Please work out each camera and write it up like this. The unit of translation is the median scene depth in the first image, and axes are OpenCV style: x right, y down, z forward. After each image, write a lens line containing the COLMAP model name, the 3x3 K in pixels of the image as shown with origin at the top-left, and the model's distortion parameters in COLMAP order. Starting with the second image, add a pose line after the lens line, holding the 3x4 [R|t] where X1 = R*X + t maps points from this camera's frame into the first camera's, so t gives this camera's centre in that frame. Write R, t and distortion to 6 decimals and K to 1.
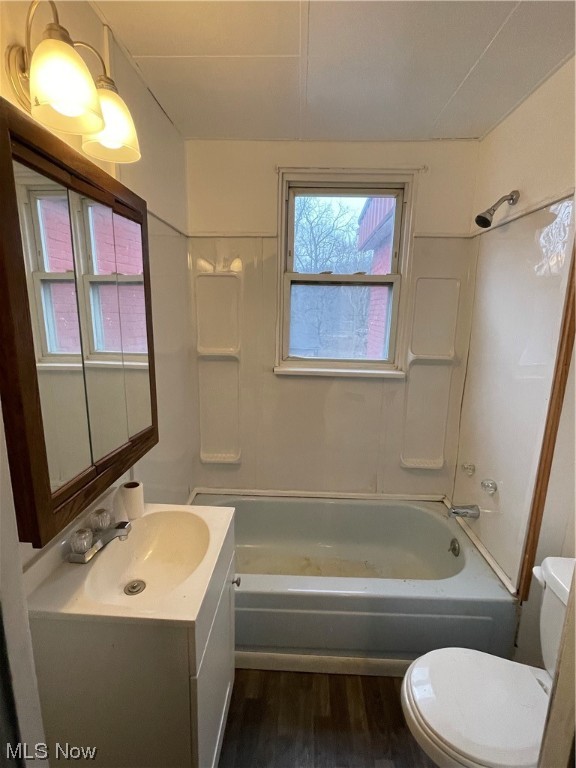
lens RADIAL K [[362.6, 0, 288.6], [0, 362.6, 381.8], [0, 0, 1]] dist [0.004357, 0.001774]
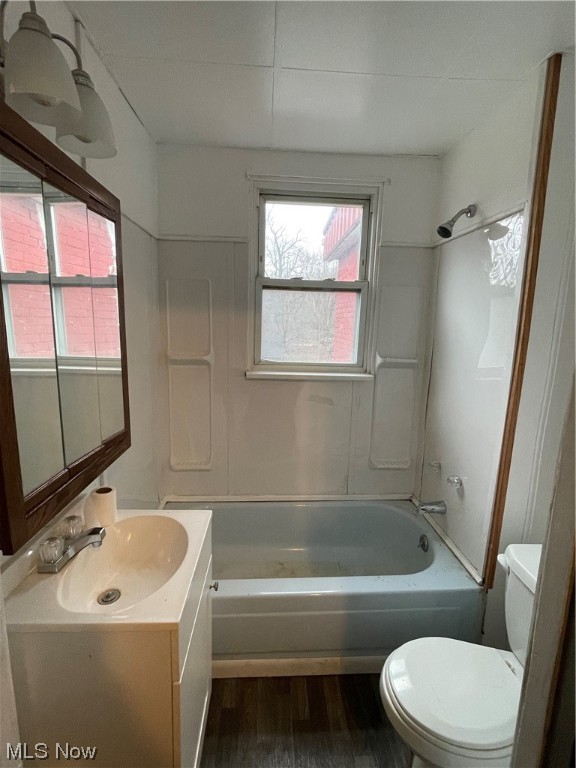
lens RADIAL K [[362.6, 0, 287.4], [0, 362.6, 382.1], [0, 0, 1]] dist [0.004357, 0.001774]
pose [[0.995514, -0.009455, 0.094138, -0.029987], [0.011843, 0.999621, -0.024840, 0.022235], [-0.093868, 0.025843, 0.995249, -0.008994]]
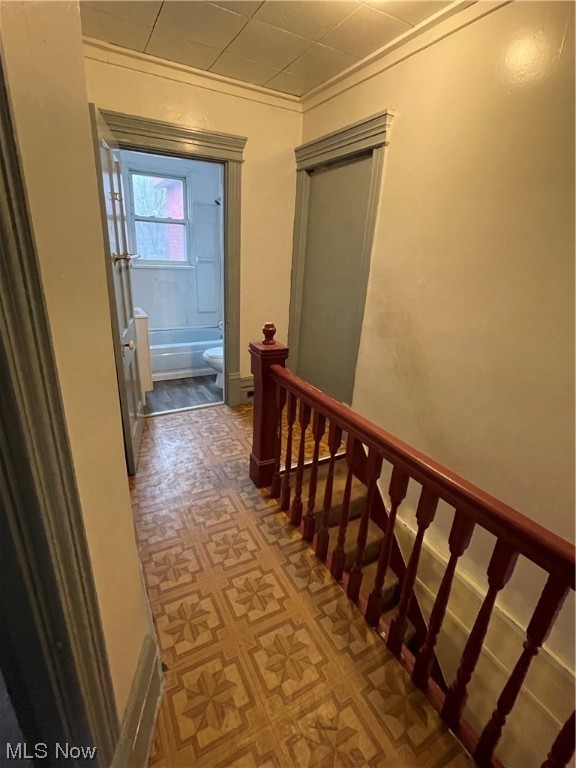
lens RADIAL K [[362.6, 0, 286.1], [0, 362.6, 379.2], [0, 0, 1]] dist [0.004357, 0.001774]
pose [[0.857251, -0.150092, 0.492538, -0.563550], [0.059797, 0.979119, 0.194294, 0.351954], [-0.511415, -0.137106, 0.848326, -1.780664]]
